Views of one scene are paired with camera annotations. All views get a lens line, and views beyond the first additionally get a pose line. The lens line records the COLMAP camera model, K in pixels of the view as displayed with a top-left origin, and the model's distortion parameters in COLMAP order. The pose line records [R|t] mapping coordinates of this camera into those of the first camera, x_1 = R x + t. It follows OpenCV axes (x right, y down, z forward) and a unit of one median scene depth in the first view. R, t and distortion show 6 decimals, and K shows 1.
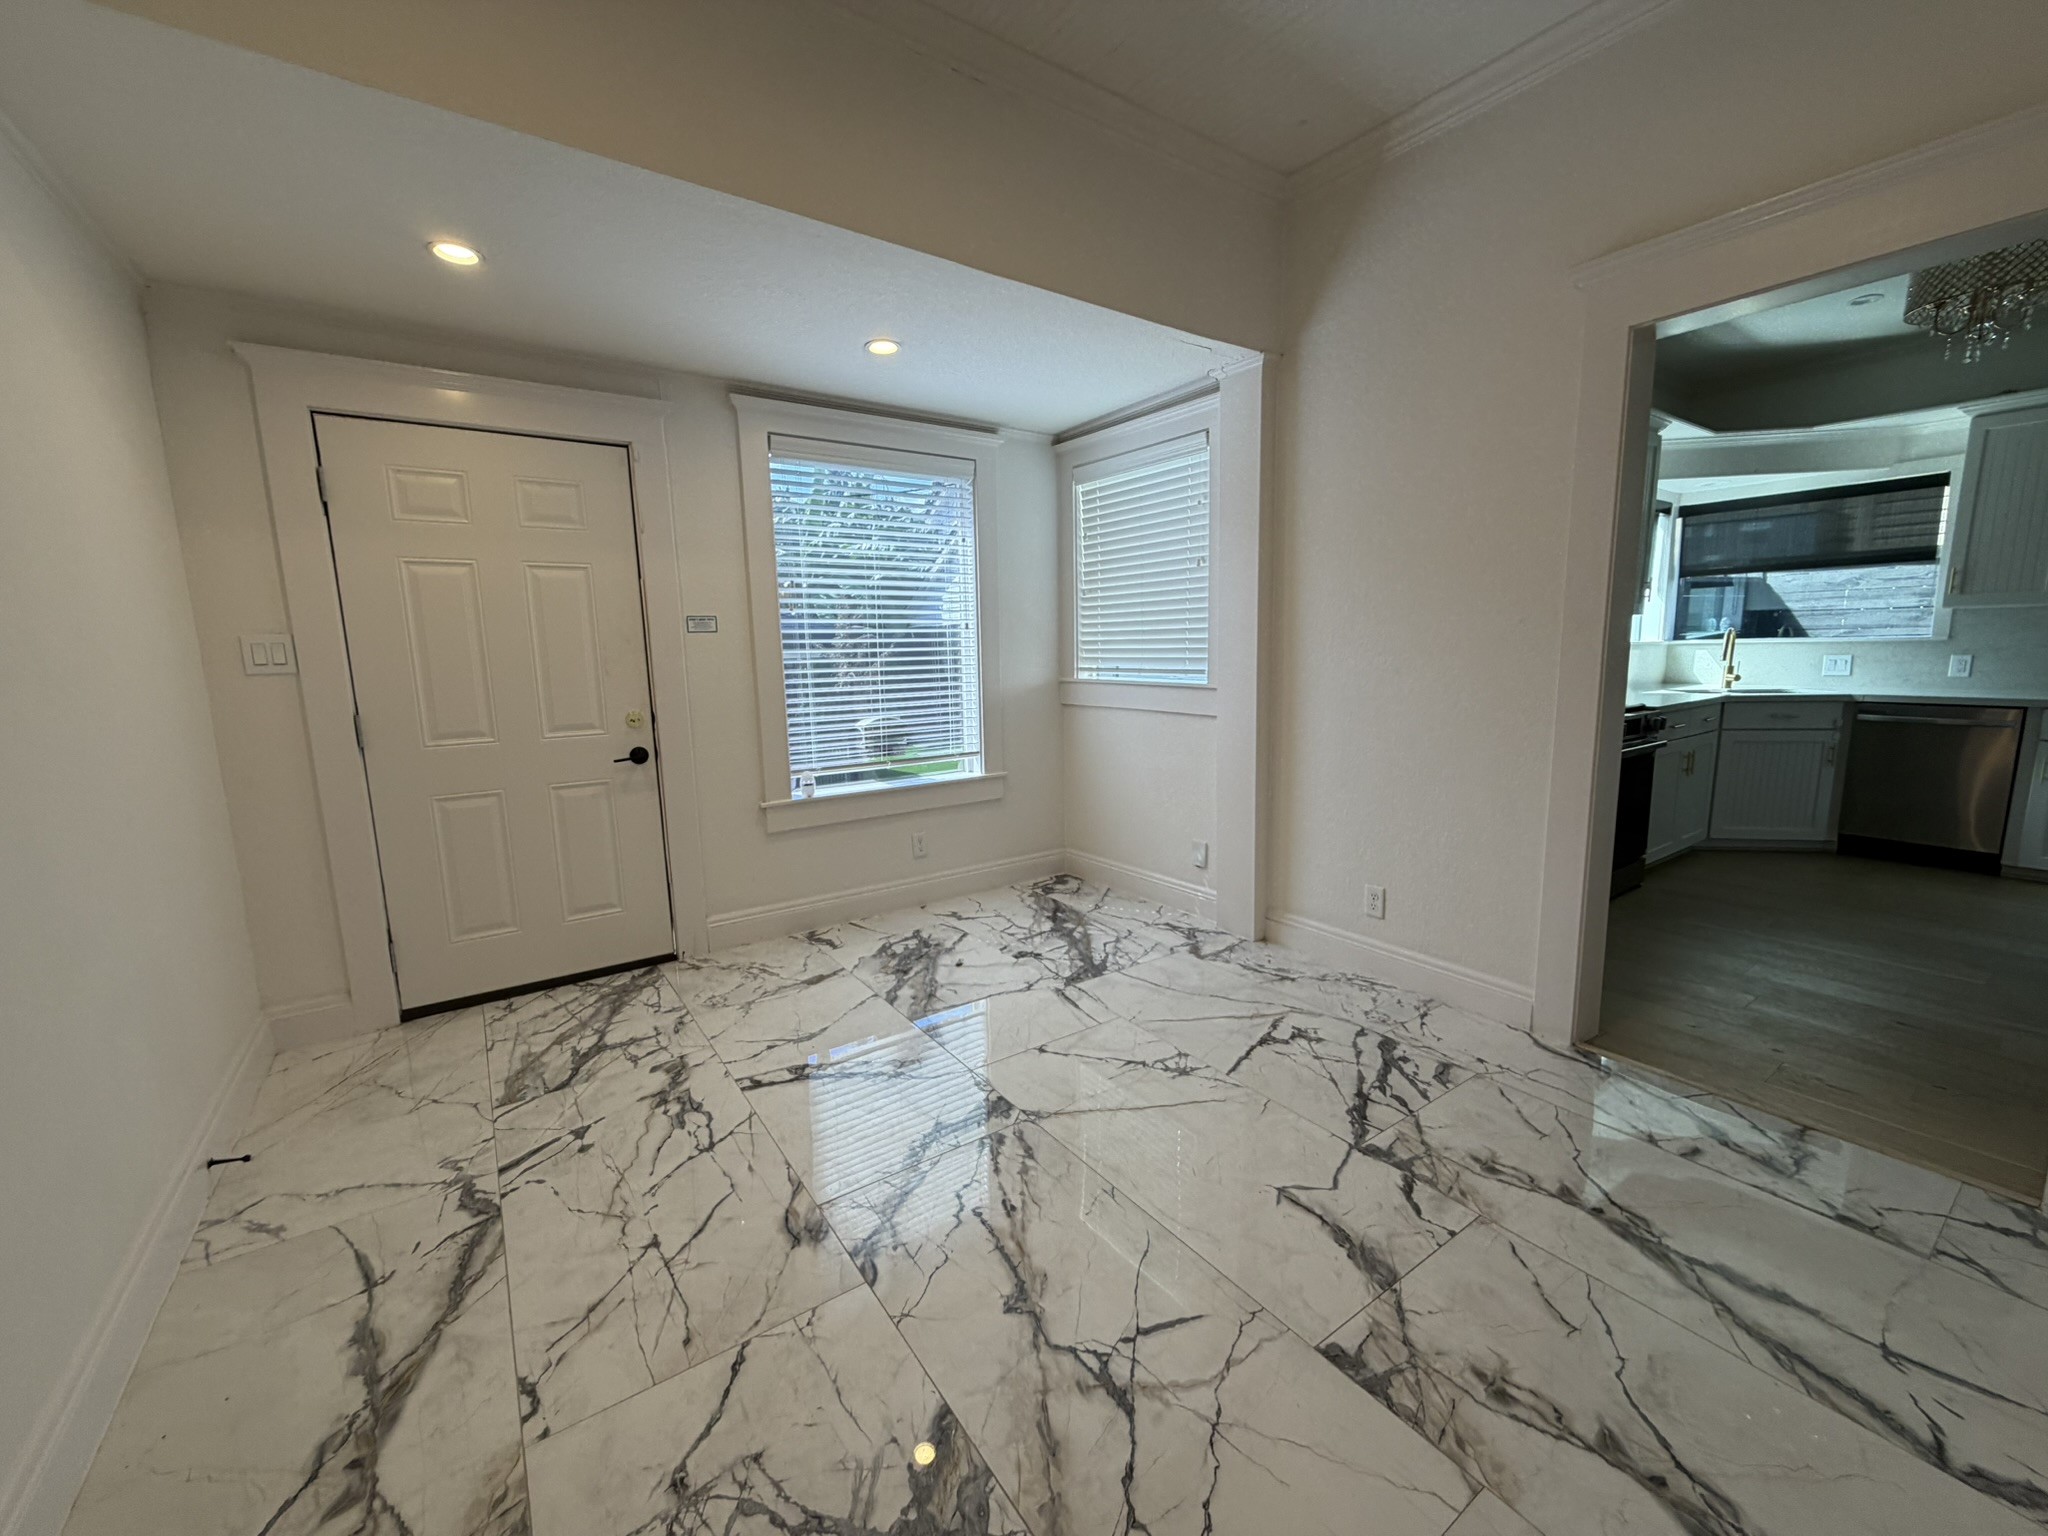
lens RADIAL K [[816.9, 0, 1019.7], [0, 816.9, 772.6], [0, 0, 1]] dist [-0.000837, 0.000136]
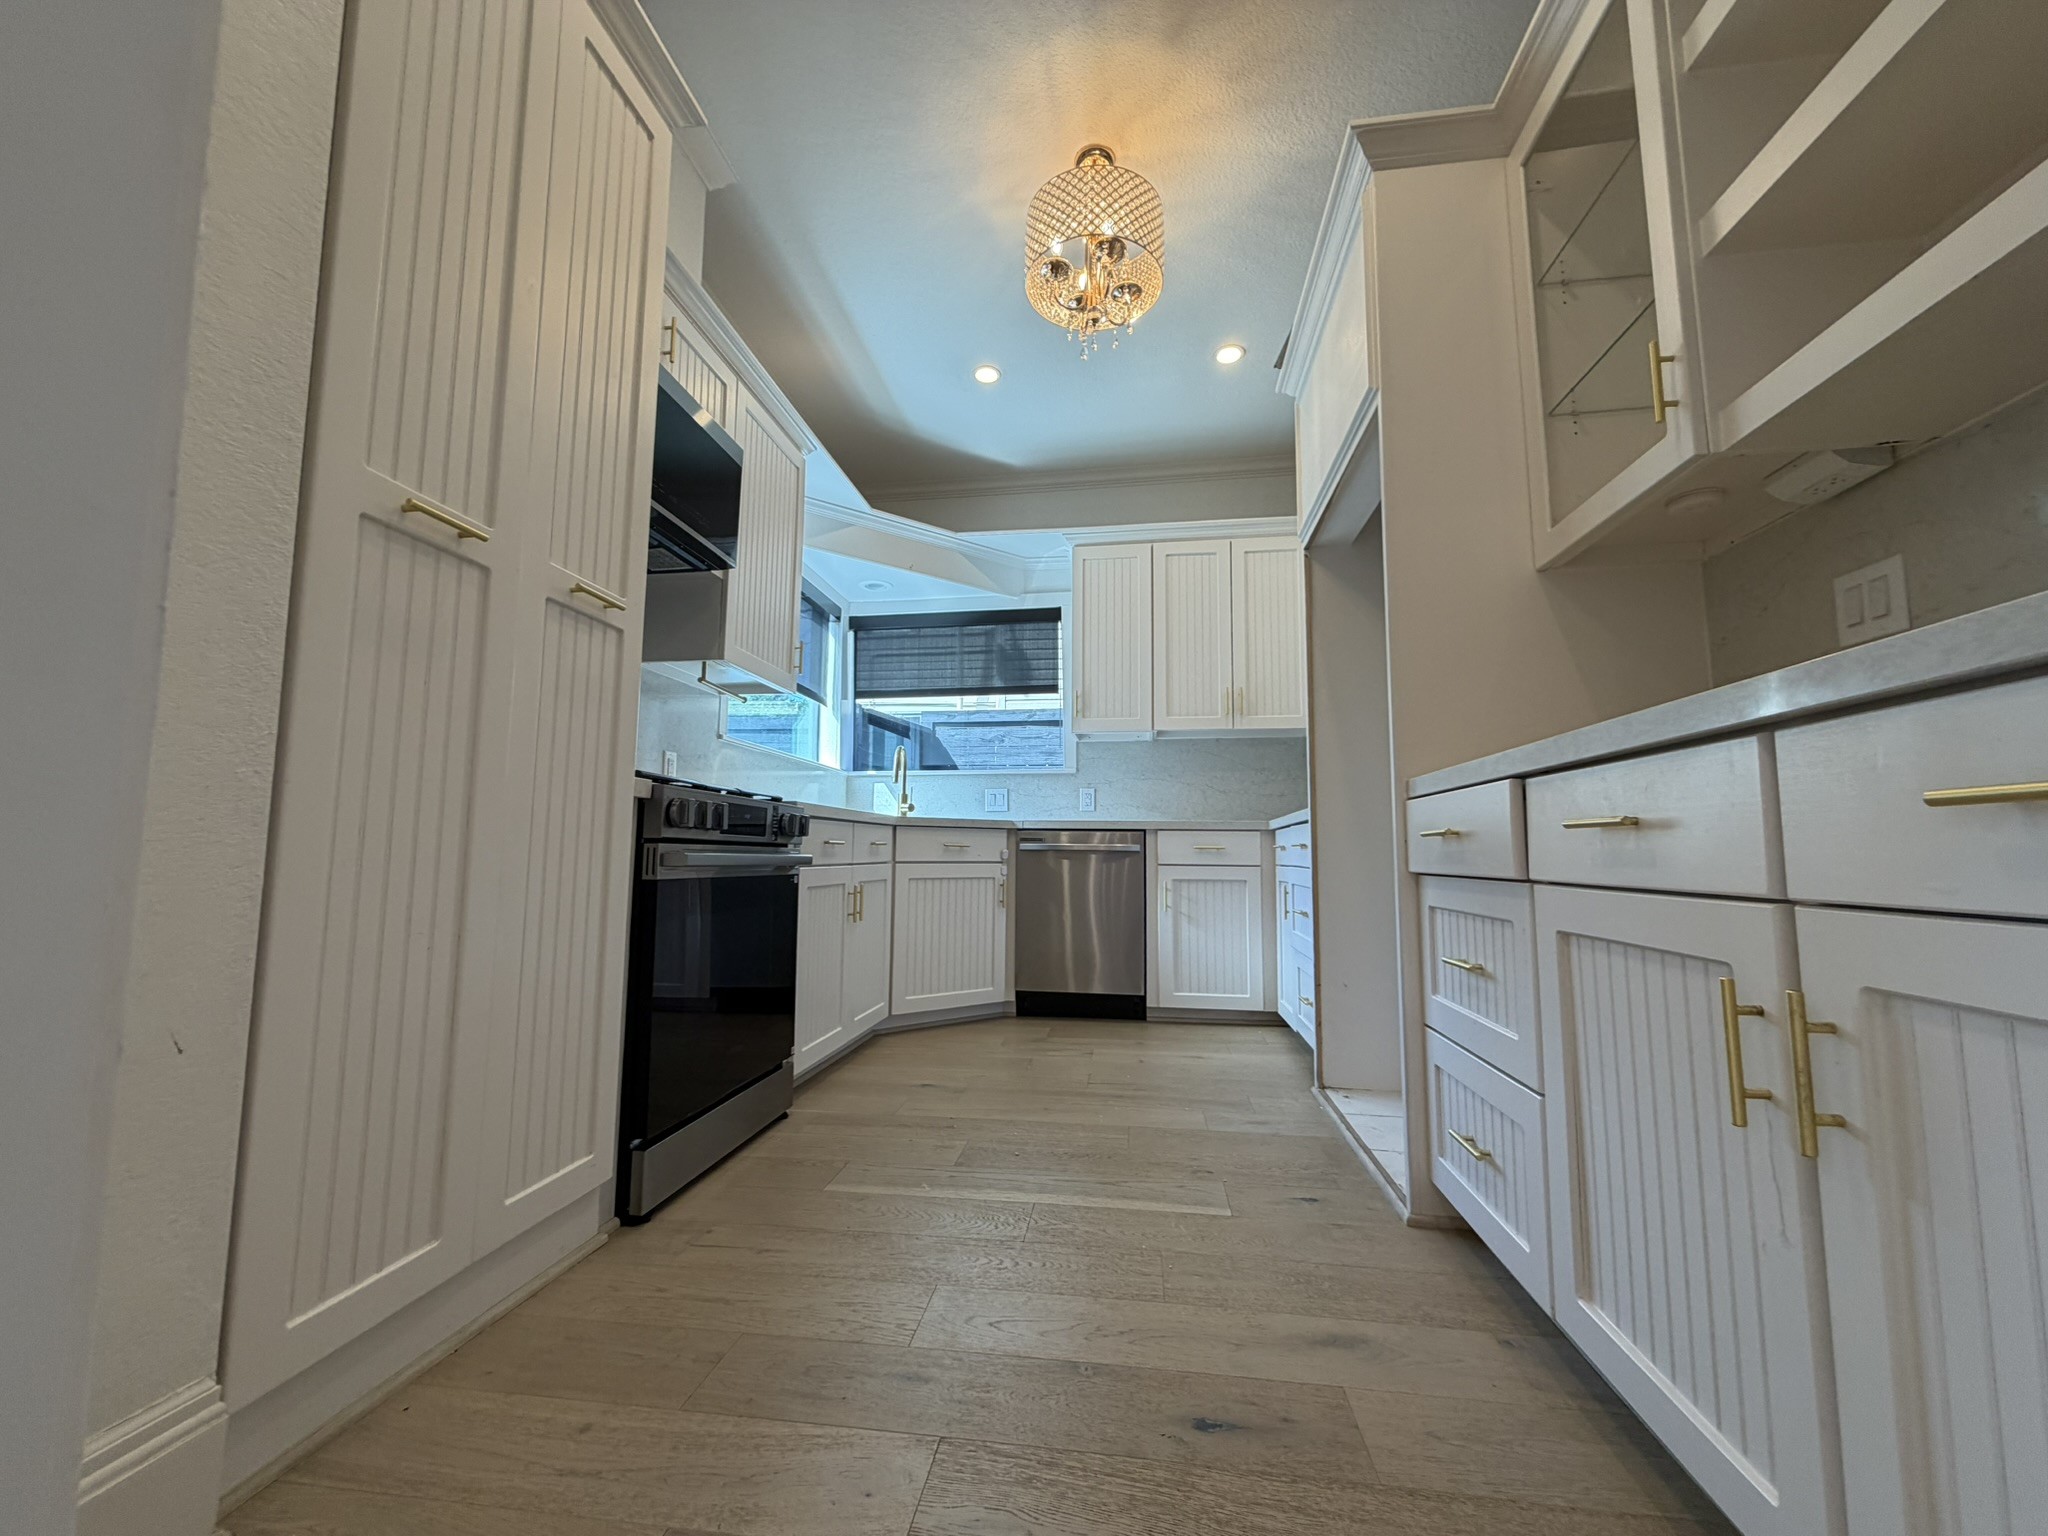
lens RADIAL K [[816.9, 0, 1023.9], [0, 816.9, 767.6], [0, 0, 1]] dist [-0.000837, 0.000136]
pose [[0.681141, 0.101112, 0.725136, 0.725852], [0.092982, 0.970452, -0.222659, 0.076169], [-0.726224, 0.219087, 0.651613, 0.762484]]
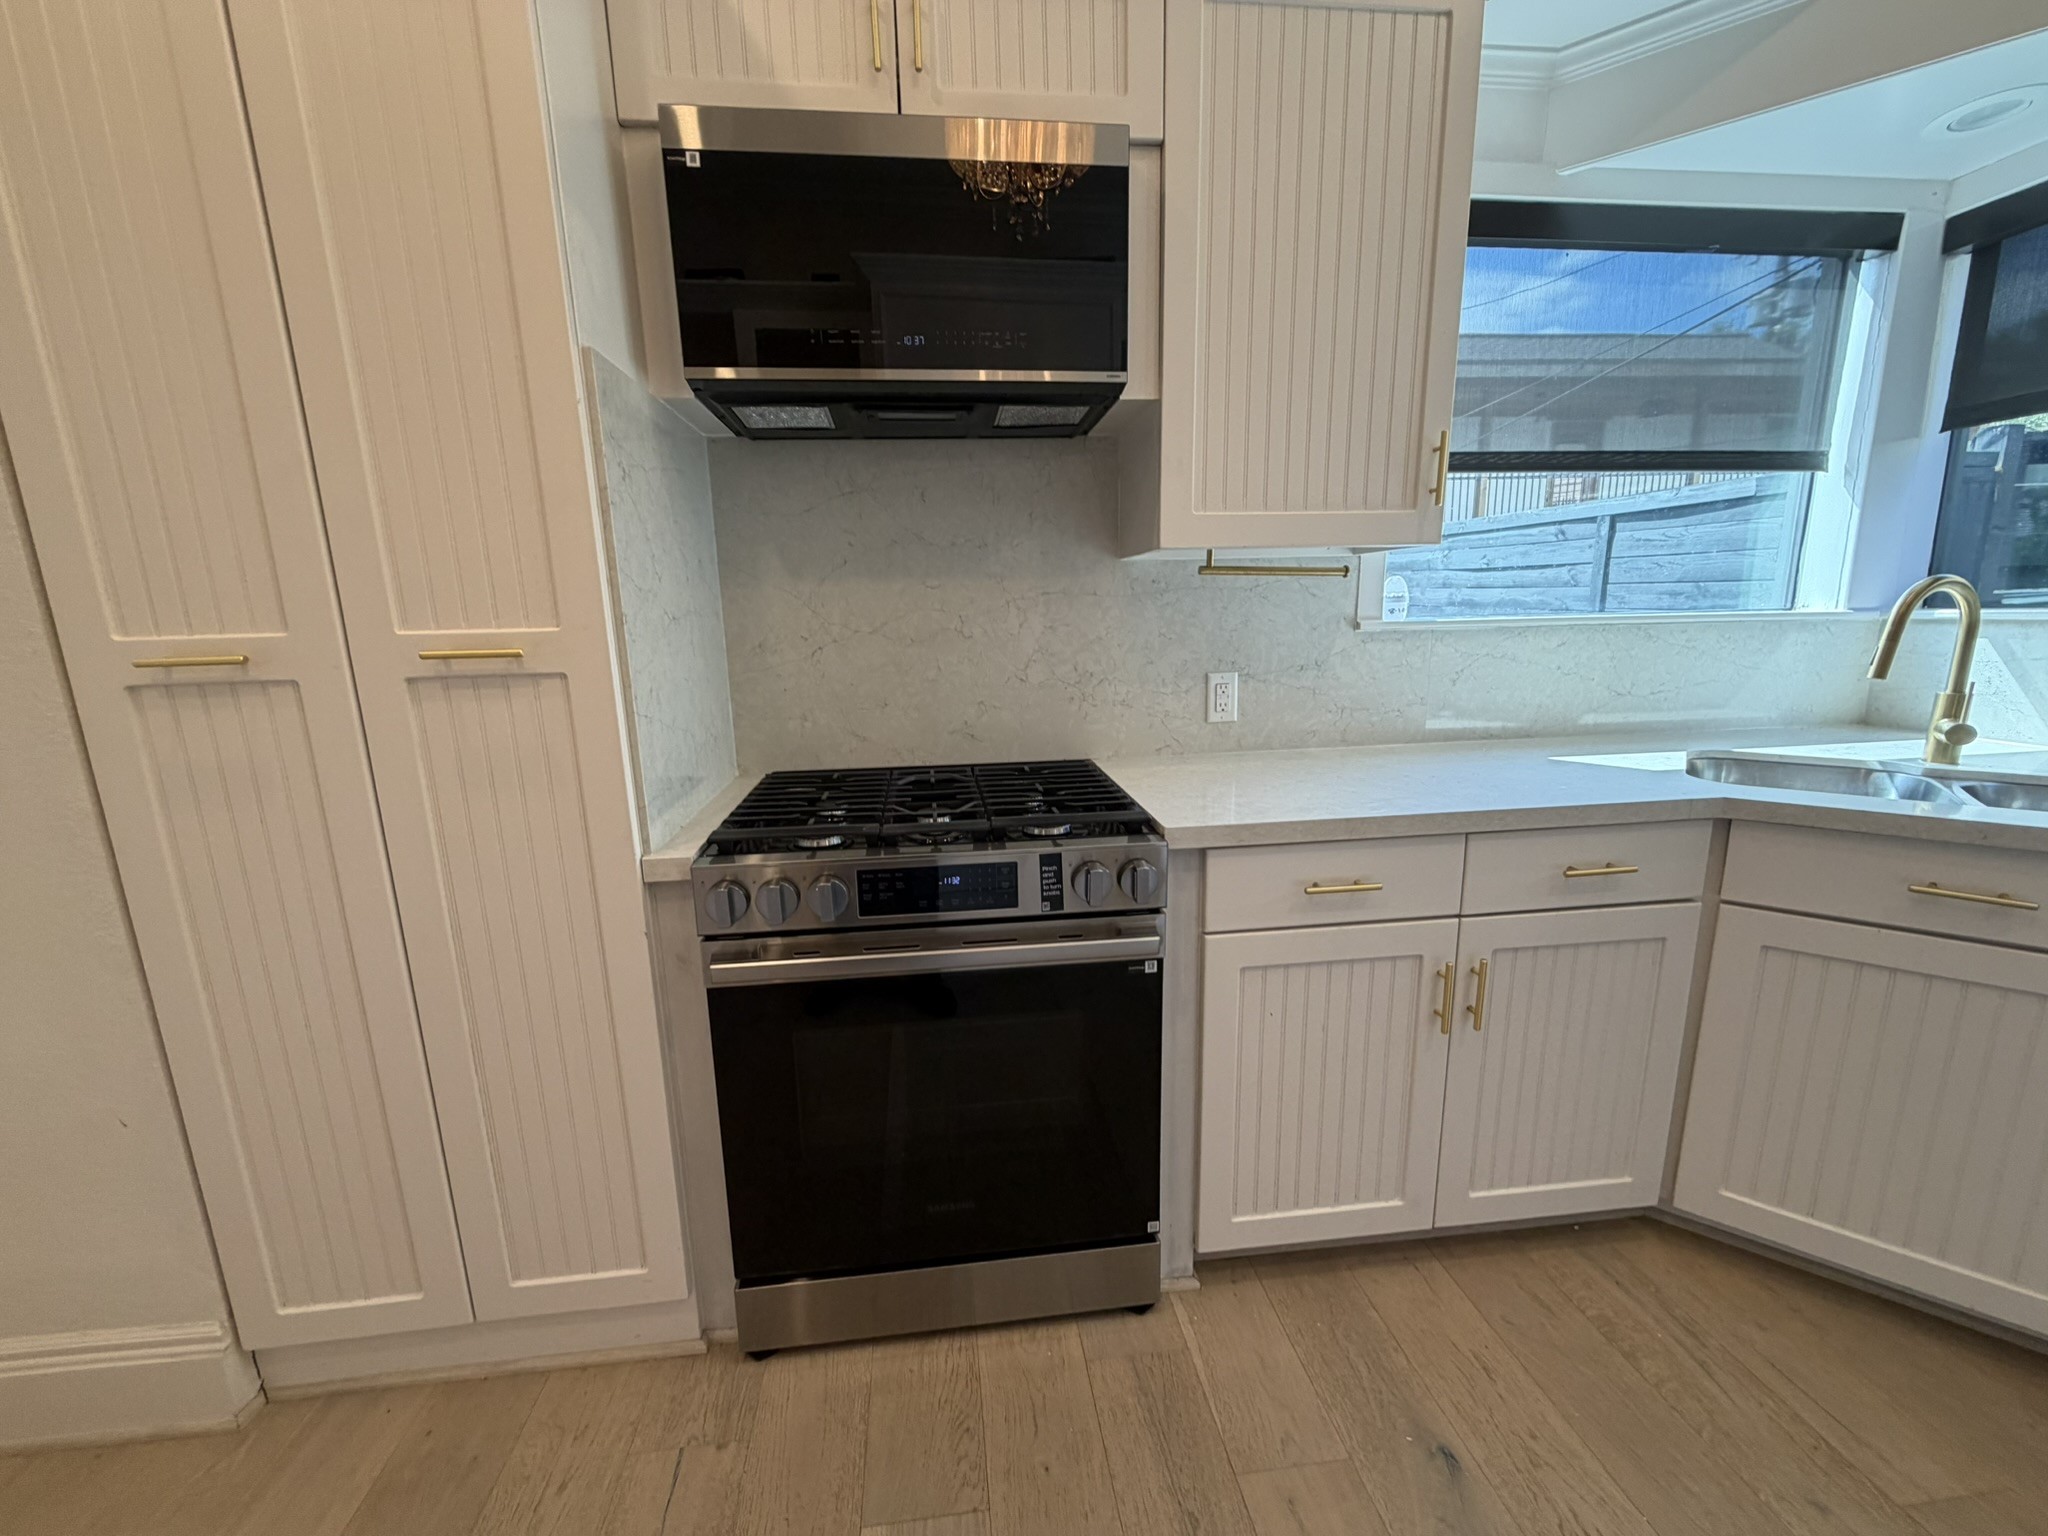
lens RADIAL K [[816.9, 0, 1019.1], [0, 816.9, 768.5], [0, 0, 1]] dist [-0.000837, 0.000136]
pose [[0.877141, 0.090081, -0.471709, 1.418922], [-0.066592, 0.995575, 0.066295, -0.195380], [0.475594, -0.026738, 0.879258, 1.098067]]
